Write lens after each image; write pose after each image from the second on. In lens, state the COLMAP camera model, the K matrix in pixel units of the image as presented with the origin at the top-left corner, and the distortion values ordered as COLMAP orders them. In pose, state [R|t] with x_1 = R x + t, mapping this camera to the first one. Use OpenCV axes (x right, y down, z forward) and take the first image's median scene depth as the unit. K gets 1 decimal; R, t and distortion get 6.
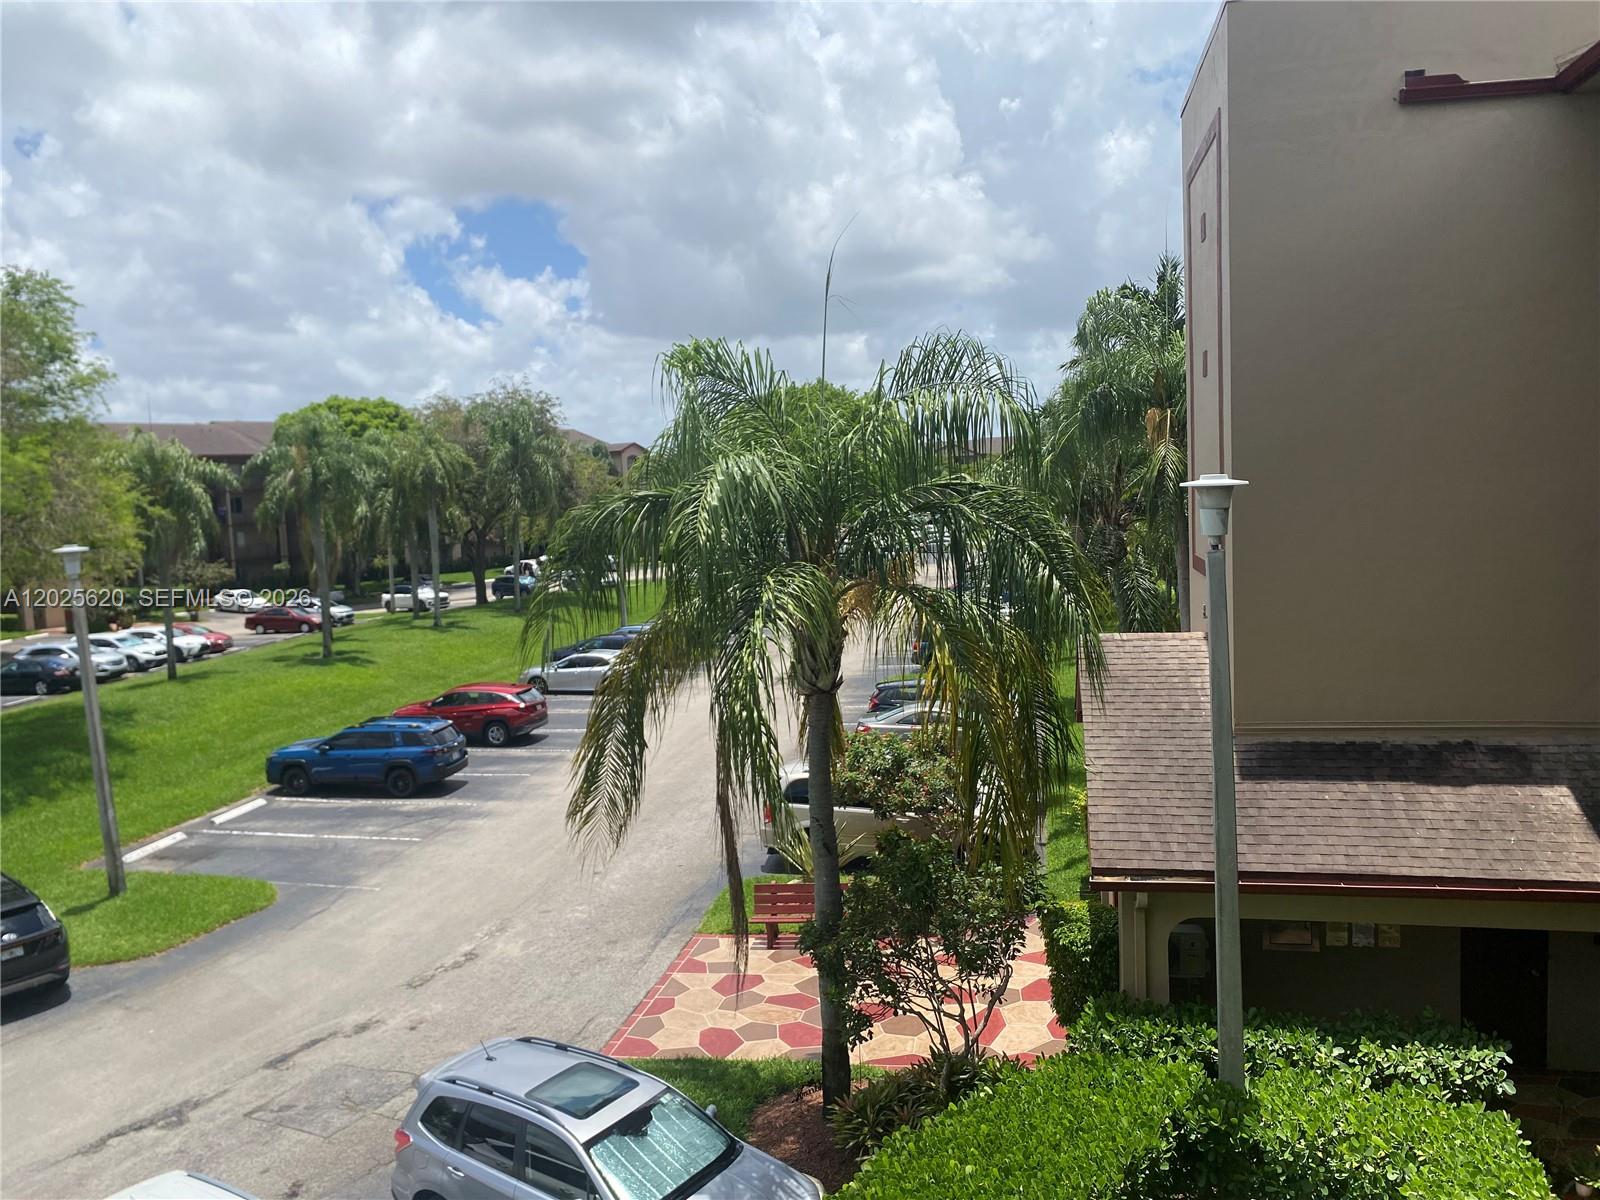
lens RADIAL K [[1226.3, 0, 799.1], [0, 1226.3, 592.3], [0, 0, 1]] dist [0.043568, -0.061474]
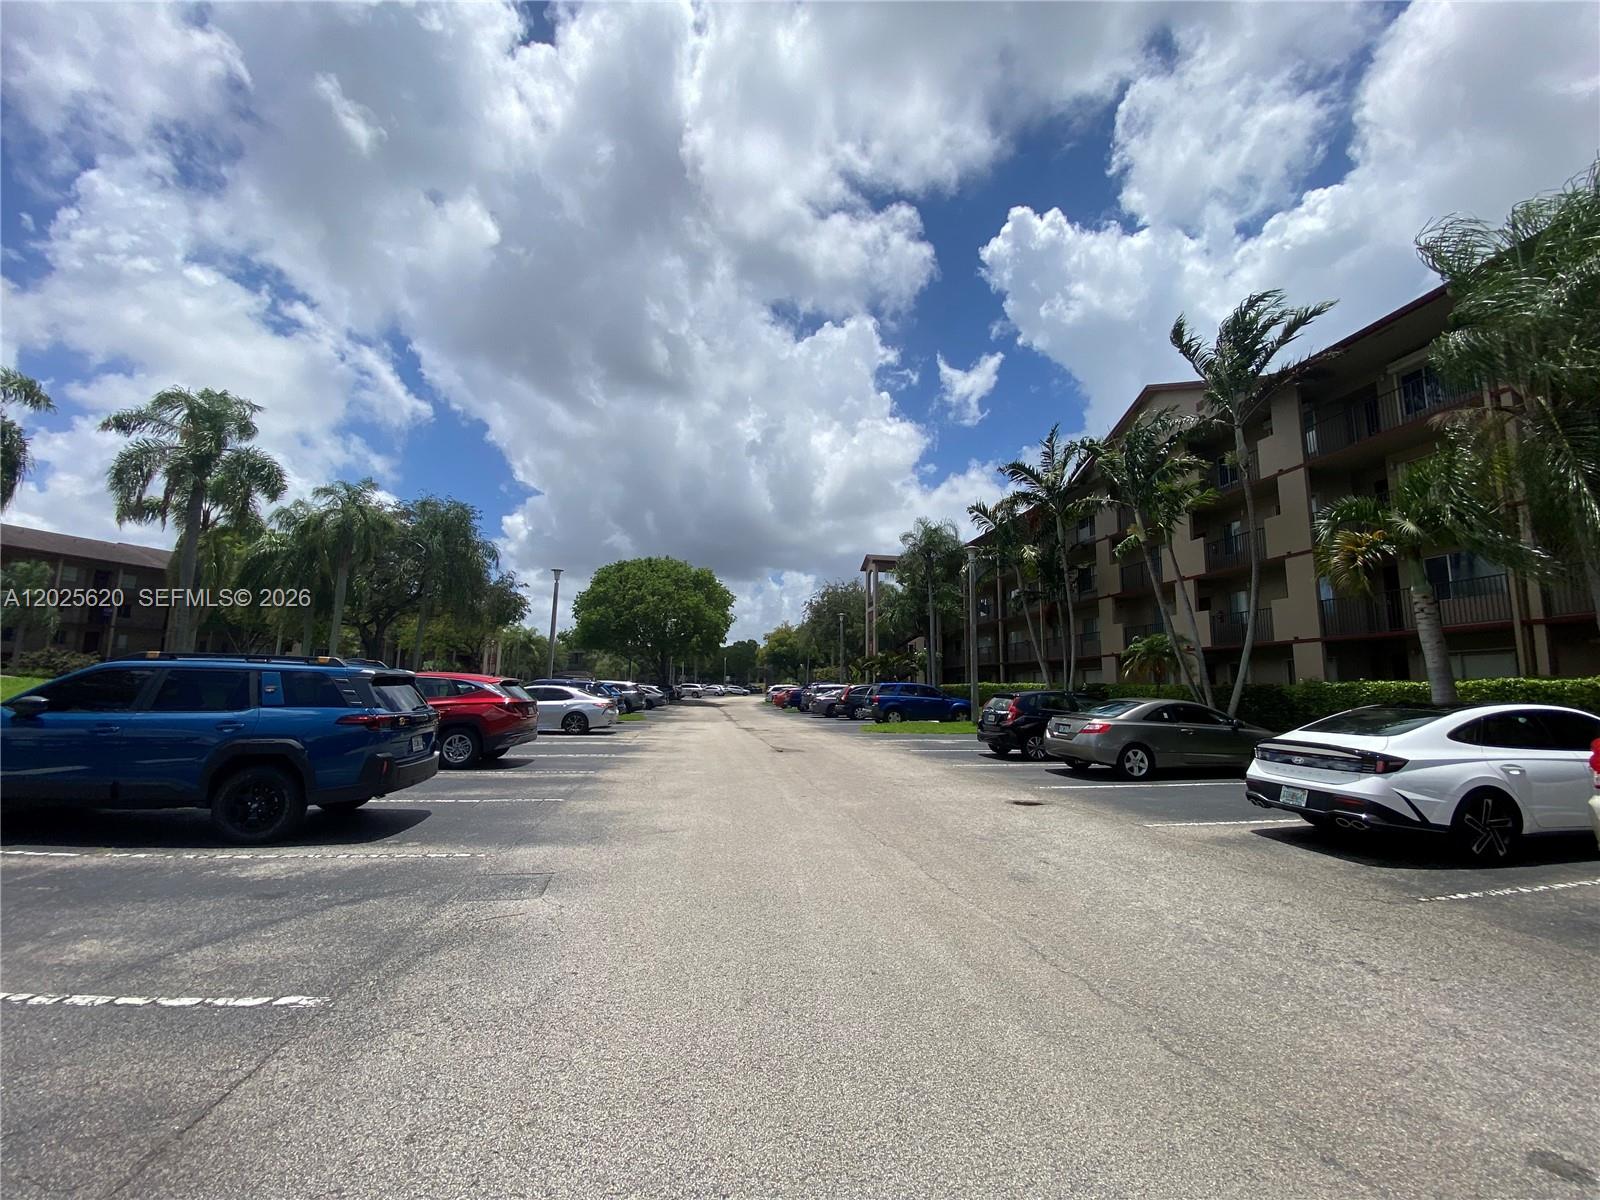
lens RADIAL K [[644.4, 0, 813.5], [0, 644.4, 601.1], [0, 0, 1]] dist [0.009256, -0.015294]
pose [[0.928942, 0.107099, 0.354396, -0.033166], [-0.023670, 0.972467, -0.231837, 0.018737], [-0.369467, 0.206975, 0.905900, 0.102594]]
